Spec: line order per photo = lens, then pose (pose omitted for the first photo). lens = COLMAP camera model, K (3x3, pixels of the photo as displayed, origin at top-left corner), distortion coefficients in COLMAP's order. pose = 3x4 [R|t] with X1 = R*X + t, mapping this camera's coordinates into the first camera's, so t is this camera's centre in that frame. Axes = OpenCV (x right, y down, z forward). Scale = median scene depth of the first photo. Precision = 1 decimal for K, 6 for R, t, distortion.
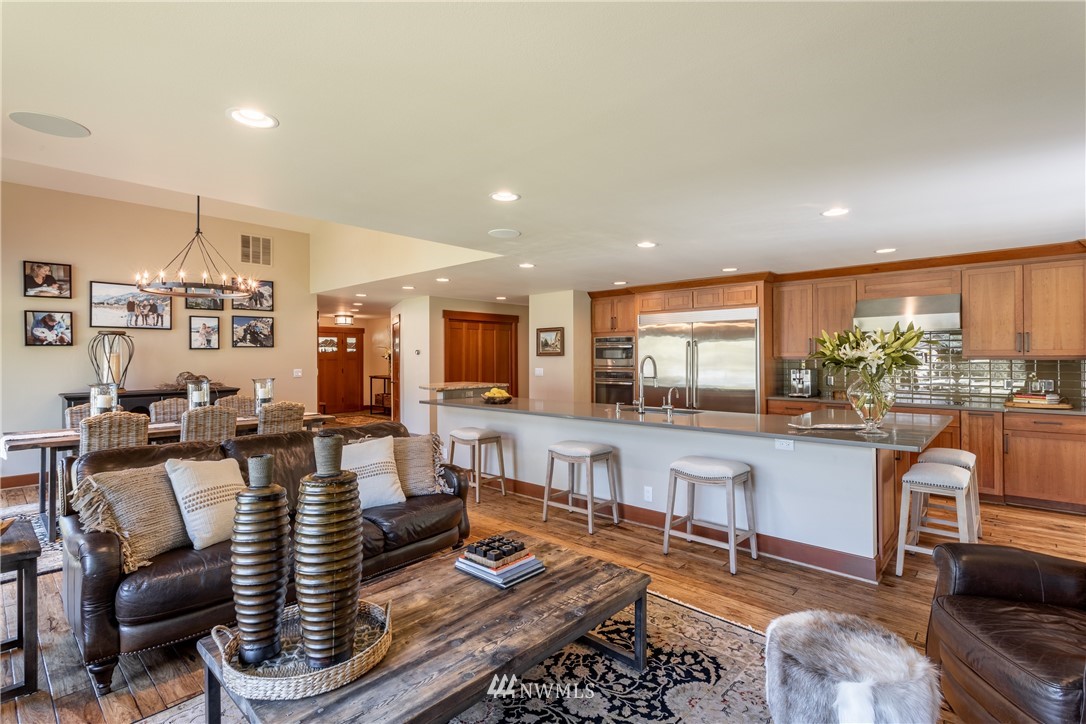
lens RADIAL K [[521.4, 0, 544.1], [0, 521.4, 357.6], [0, 0, 1]] dist [0.002460, 0.000518]
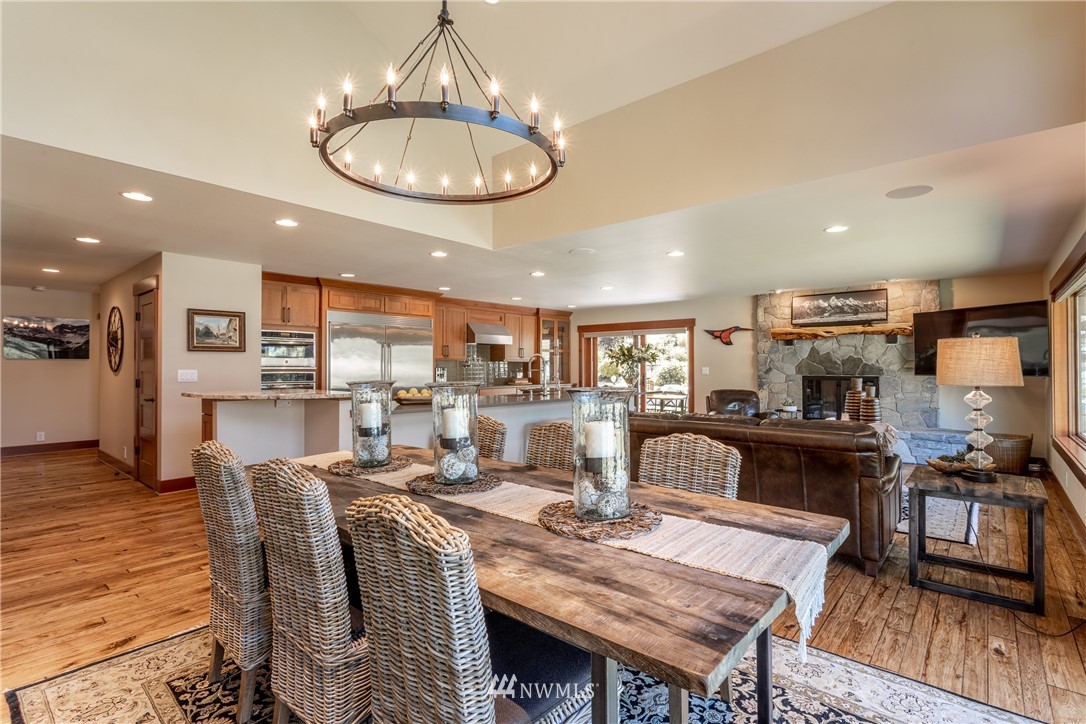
lens RADIAL K [[515.7, 0, 544.6], [0, 515.7, 363.9], [0, 0, 1]] dist [-0.000284, 0.000532]
pose [[-0.022974, 0.005090, 0.999723, -0.870759], [0.000128, 0.999987, -0.005088, 0.021348], [-0.999736, 0.000011, -0.022974, 0.744268]]
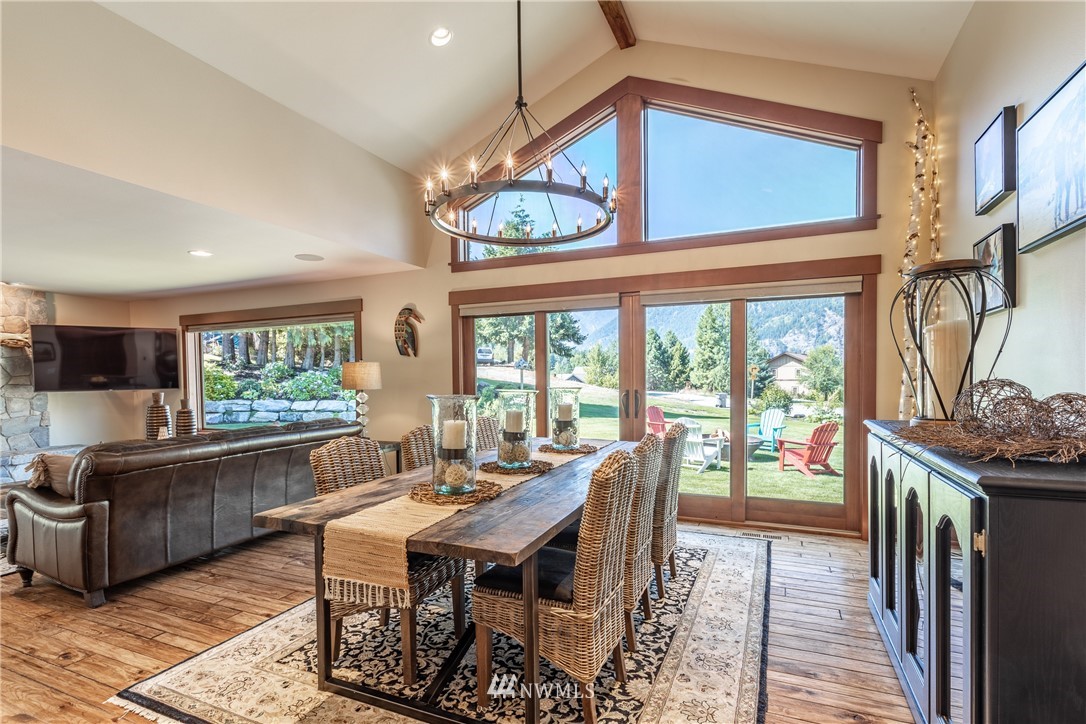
lens RADIAL K [[519.2, 0, 544.9], [0, 519.2, 387.1], [0, 0, 1]] dist [0.001725, 0.000526]
pose [[-0.948688, 0.019944, -0.315584, -0.419688], [0.013297, 0.999642, 0.023201, 0.020110], [0.315933, 0.017815, -0.948614, 1.209498]]
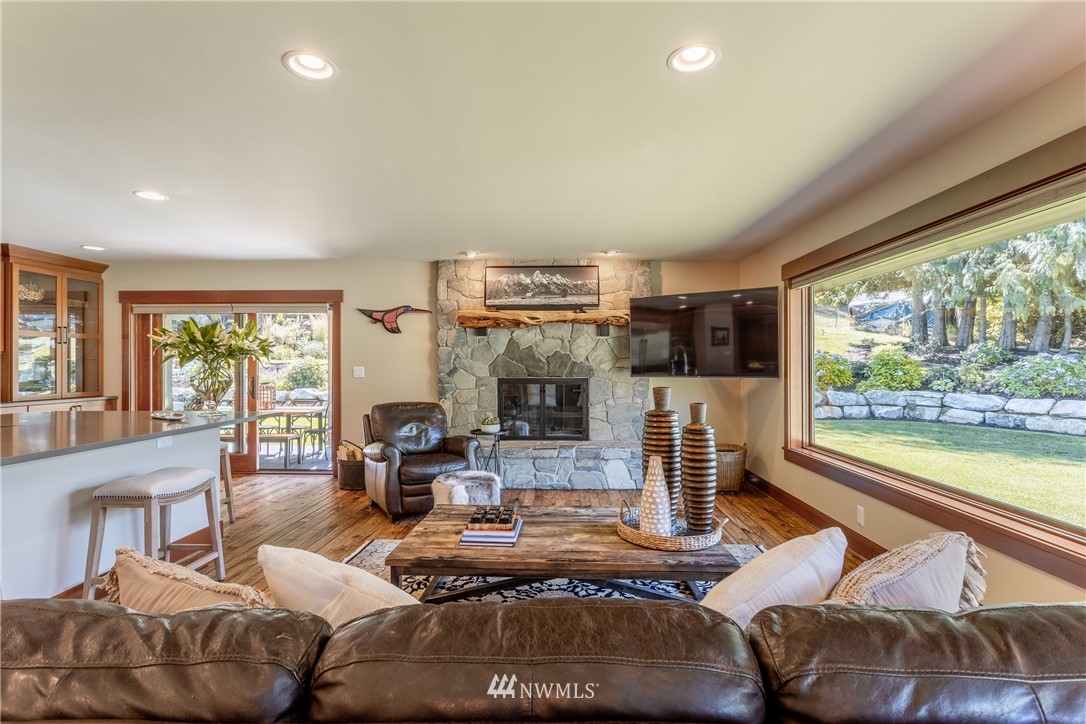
lens RADIAL K [[515.7, 0, 544.6], [0, 515.7, 363.9], [0, 0, 1]] dist [-0.000284, 0.000532]
pose [[-0.642138, 0.001753, 0.766587, -0.366536], [0.000362, 0.999998, -0.001984, 0.020555], [-0.766589, -0.000996, -0.642138, 0.601875]]
